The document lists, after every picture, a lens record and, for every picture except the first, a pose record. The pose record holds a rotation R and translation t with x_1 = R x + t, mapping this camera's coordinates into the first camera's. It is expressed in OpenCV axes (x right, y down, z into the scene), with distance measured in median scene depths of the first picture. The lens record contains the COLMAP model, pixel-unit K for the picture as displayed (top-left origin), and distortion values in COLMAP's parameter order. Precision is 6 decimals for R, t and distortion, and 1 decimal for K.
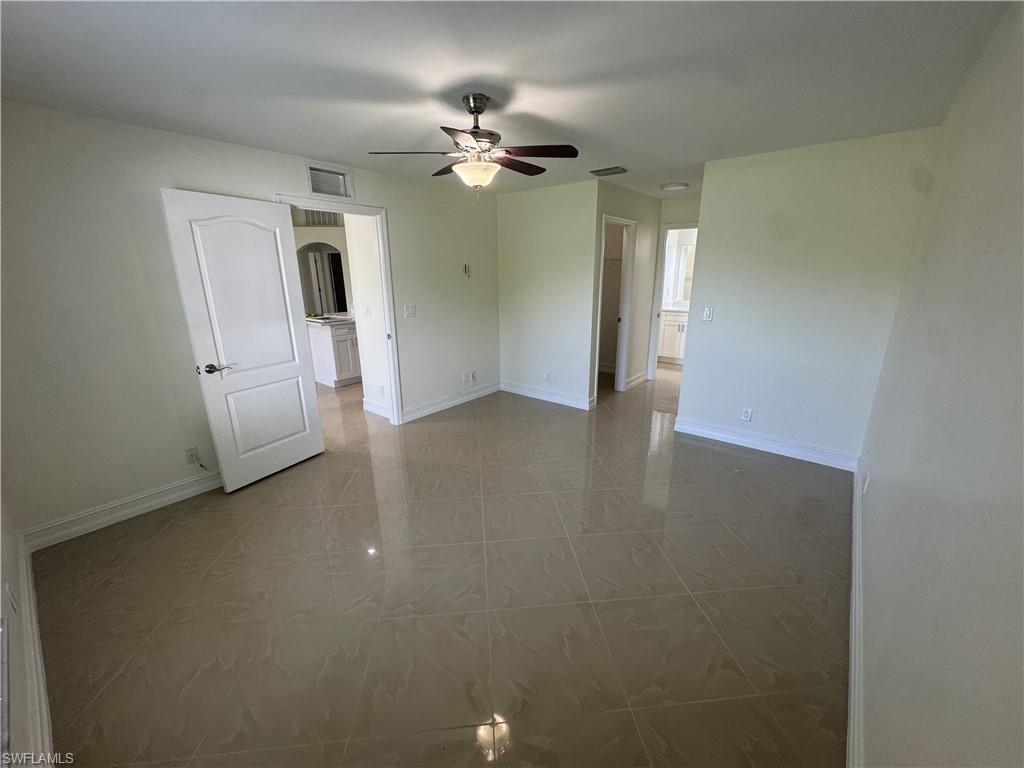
lens RADIAL K [[408.0, 0, 512.0], [0, 408.0, 384.0], [0, 0, 1]] dist [-0.000638, -0.000049]
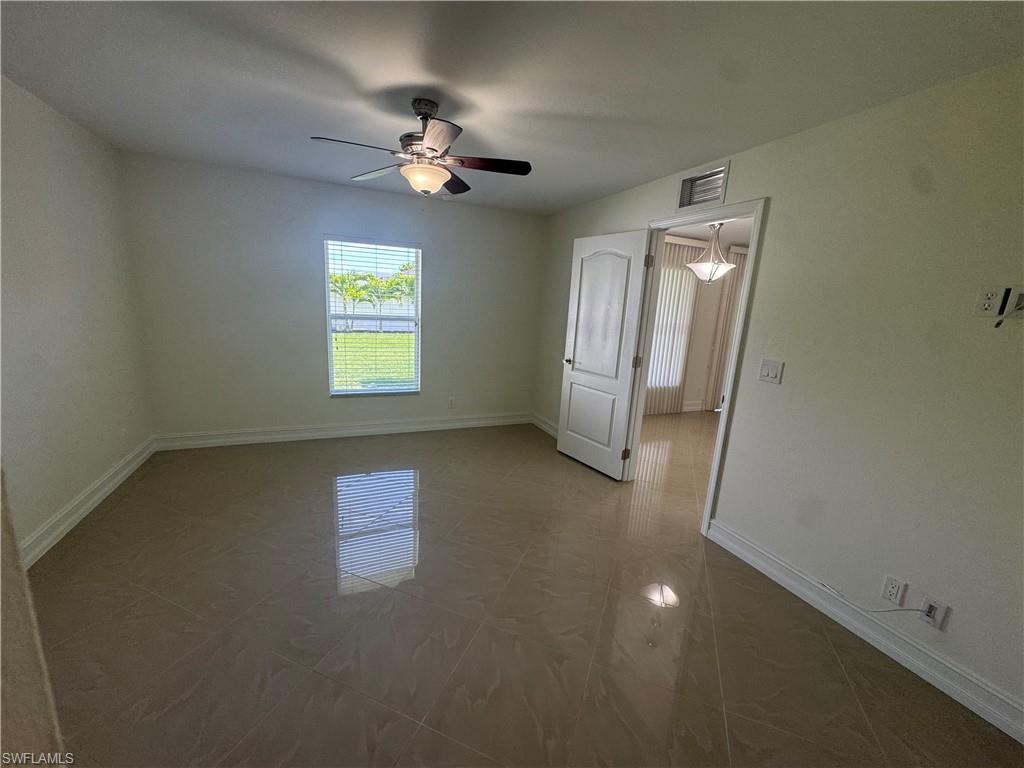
lens RADIAL K [[413.4, 0, 510.7], [0, 413.4, 381.3], [0, 0, 1]] dist [0.000145, 0.000029]
pose [[-0.444875, 0.162287, -0.880766, 0.408987], [-0.294743, 0.902131, 0.315098, -0.241310], [0.845703, 0.399779, -0.353502, 0.909534]]
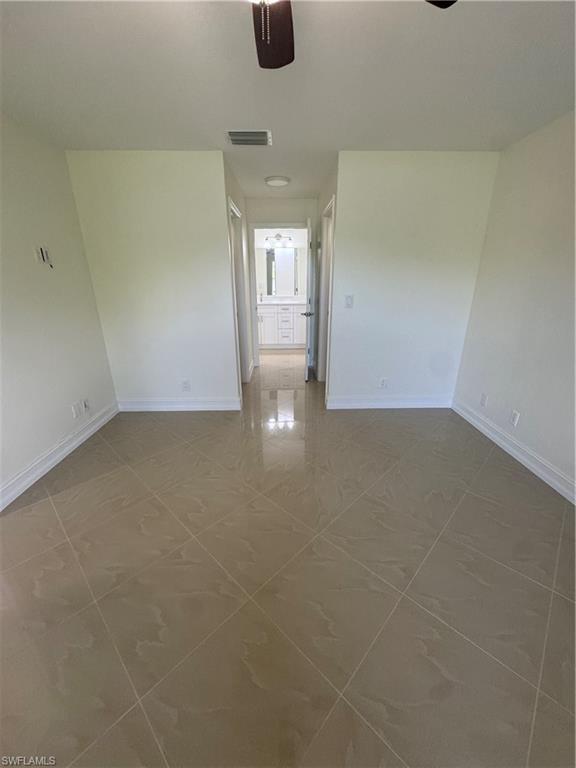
lens RADIAL K [[306.0, 0, 288.0], [0, 306.0, 384.0], [0, 0, 1]] dist [-0.000638, -0.000049]
pose [[0.761199, -0.211963, 0.612901, -0.178552], [0.173811, 0.977183, 0.122079, -0.073463], [-0.624792, 0.013602, 0.780672, 0.404632]]
